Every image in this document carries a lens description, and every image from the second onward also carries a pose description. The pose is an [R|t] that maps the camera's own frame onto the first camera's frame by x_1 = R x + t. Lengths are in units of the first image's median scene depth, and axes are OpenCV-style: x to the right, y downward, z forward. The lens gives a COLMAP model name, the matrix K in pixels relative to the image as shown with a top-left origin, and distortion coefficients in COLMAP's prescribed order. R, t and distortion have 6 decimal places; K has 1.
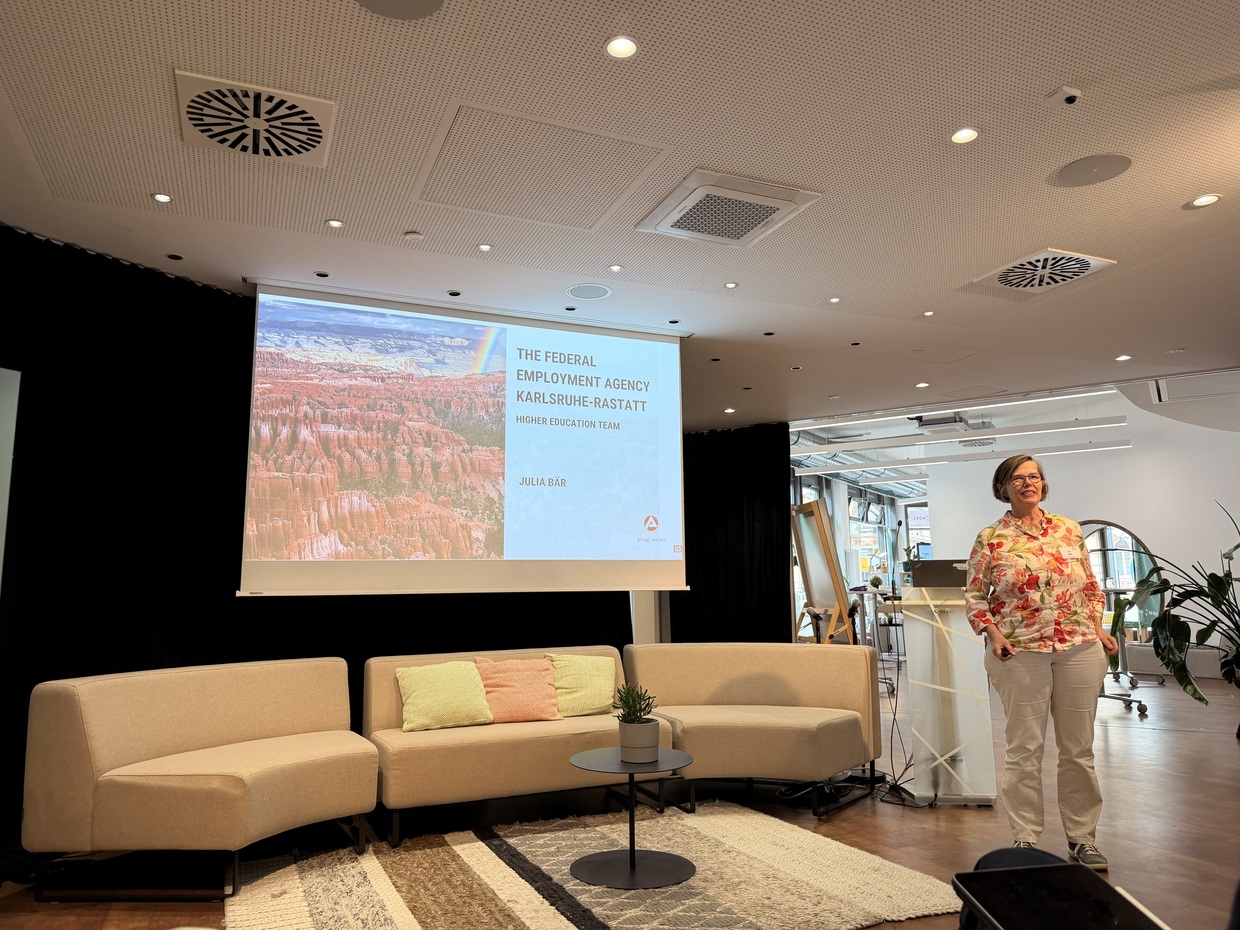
lens RADIAL K [[864.9, 0, 620.0], [0, 864.9, 465.0], [0, 0, 1]] dist [-0.005364, -0.002560]
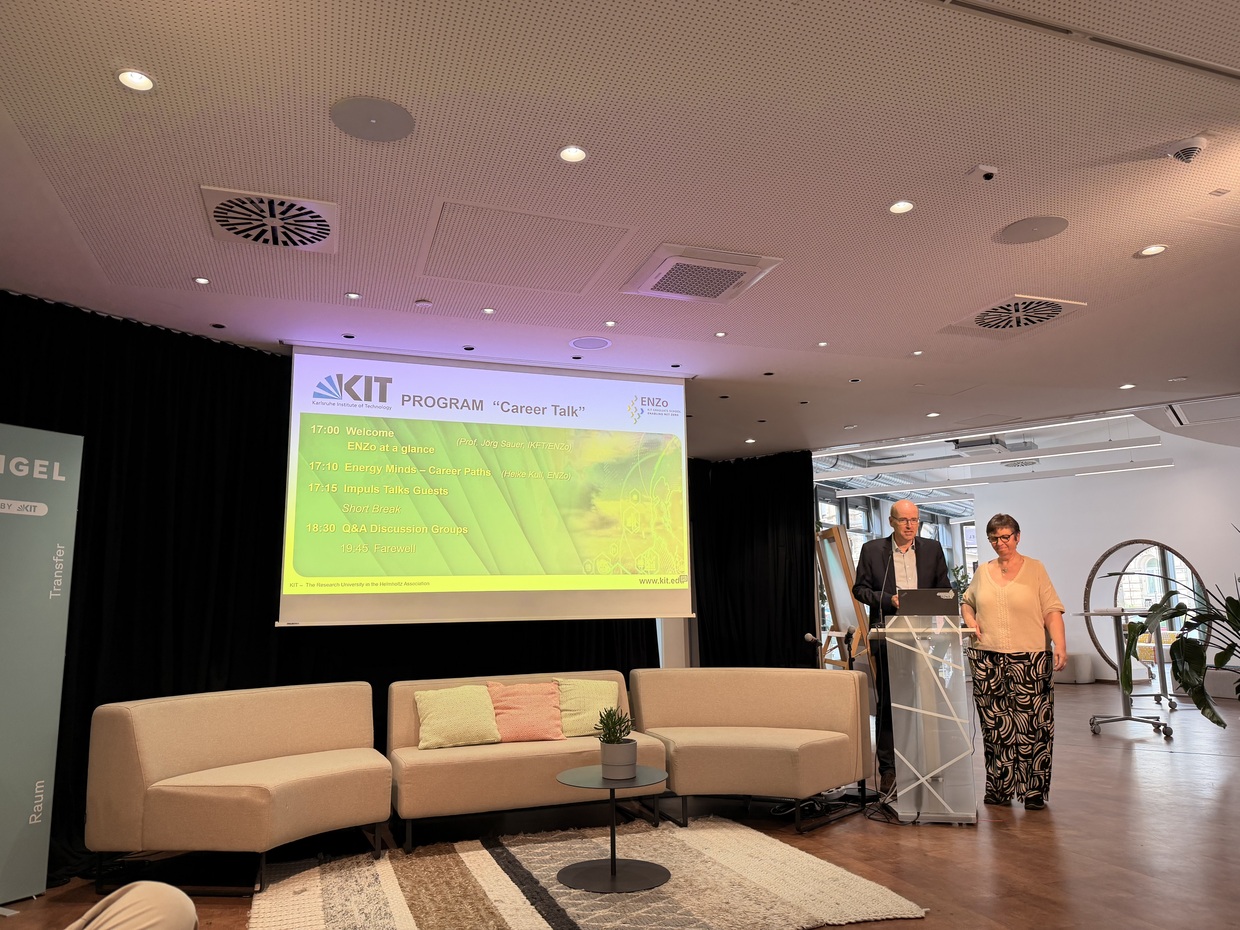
lens RADIAL K [[861.9, 0, 622.1], [0, 861.9, 473.1], [0, 0, 1]] dist [-0.002788, -0.005233]
pose [[0.997335, -0.015700, -0.071252, 0.090592], [0.014799, 0.999804, -0.013168, -0.026713], [0.071445, 0.012079, 0.997371, -0.085203]]
